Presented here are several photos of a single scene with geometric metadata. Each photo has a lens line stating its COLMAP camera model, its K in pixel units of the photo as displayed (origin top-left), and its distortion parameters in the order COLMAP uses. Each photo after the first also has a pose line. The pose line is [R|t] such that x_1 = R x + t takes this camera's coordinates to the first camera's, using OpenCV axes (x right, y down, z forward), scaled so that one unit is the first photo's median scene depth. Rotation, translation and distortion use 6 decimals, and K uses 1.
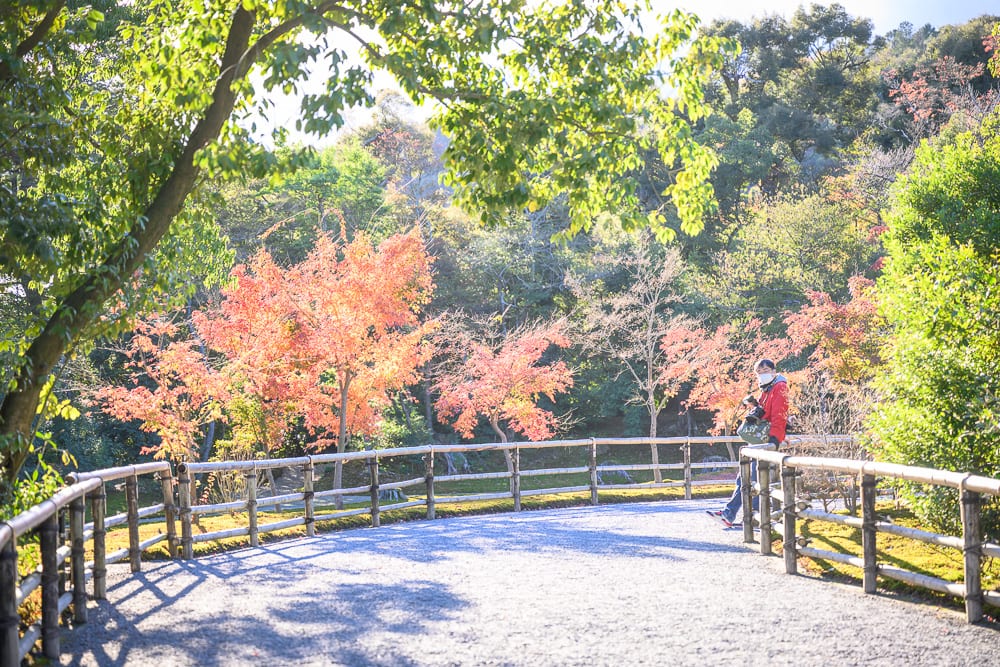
lens RADIAL K [[2007.7, 0, 500.0], [0, 2007.7, 333.5], [0, 0, 1]] dist [0.116819, 0.060939]
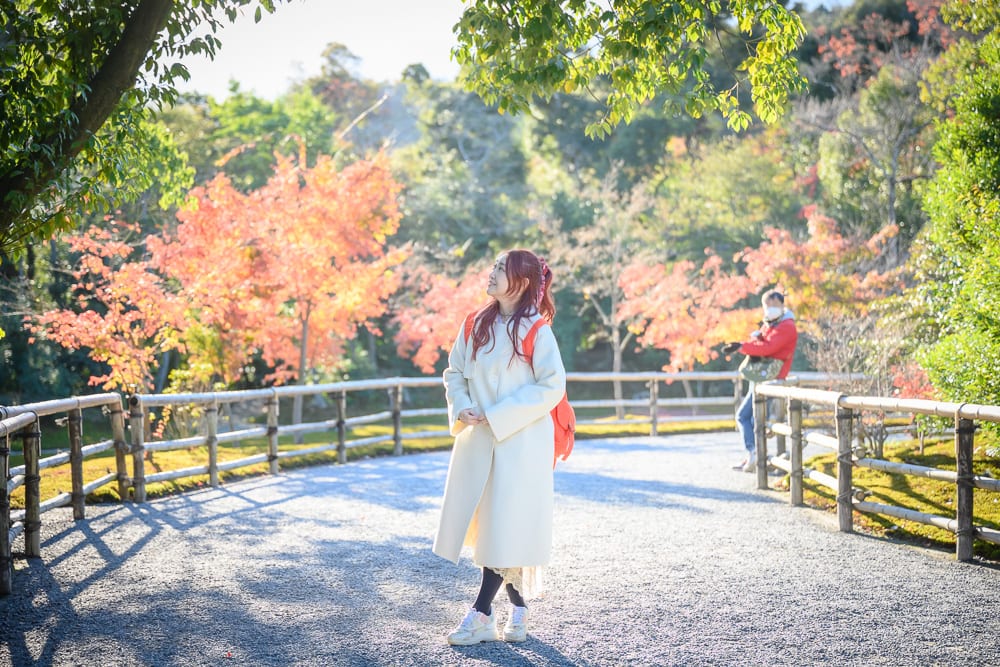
lens RADIAL K [[1732.0, 0, 500.0], [0, 1732.0, 333.5], [0, 0, 1]] dist [0.081355, -0.027479]
pose [[0.998741, 0.012820, 0.048490, -0.030442], [-0.014190, 0.999507, 0.028000, 0.011957], [-0.048107, -0.028653, 0.998431, 0.202811]]
